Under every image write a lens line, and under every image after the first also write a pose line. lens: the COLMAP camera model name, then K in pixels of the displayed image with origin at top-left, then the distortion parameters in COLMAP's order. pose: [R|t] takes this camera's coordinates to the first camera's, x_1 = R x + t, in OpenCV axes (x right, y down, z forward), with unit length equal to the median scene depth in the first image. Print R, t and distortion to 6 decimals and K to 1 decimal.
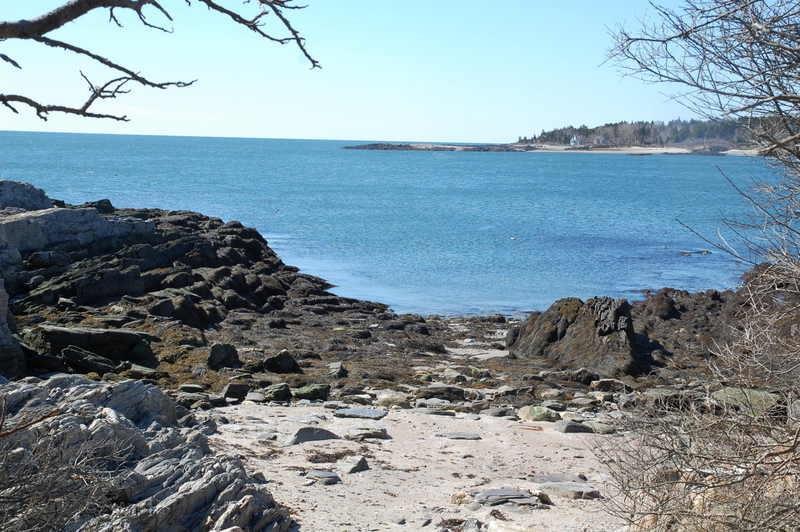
lens RADIAL K [[1293.5, 0, 399.1], [0, 1293.5, 264.8], [0, 0, 1]] dist [0.160613, 0.000000]
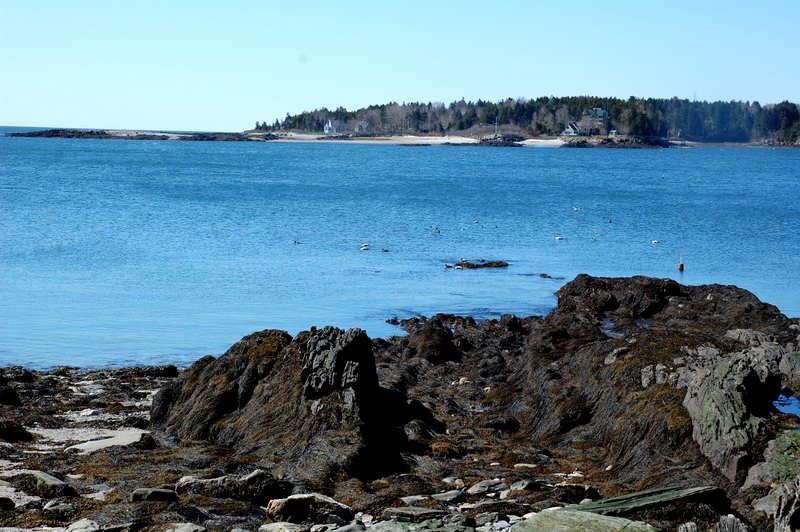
lens RADIAL K [[1728.6, 0, 400.1], [0, 1728.6, 266.4], [0, 0, 1]] dist [0.165826, 0.000000]
pose [[0.984965, -0.017079, 0.171908, 0.043076], [0.019833, 0.999701, -0.014311, 0.006897], [-0.171612, 0.017506, 0.985009, 0.179189]]
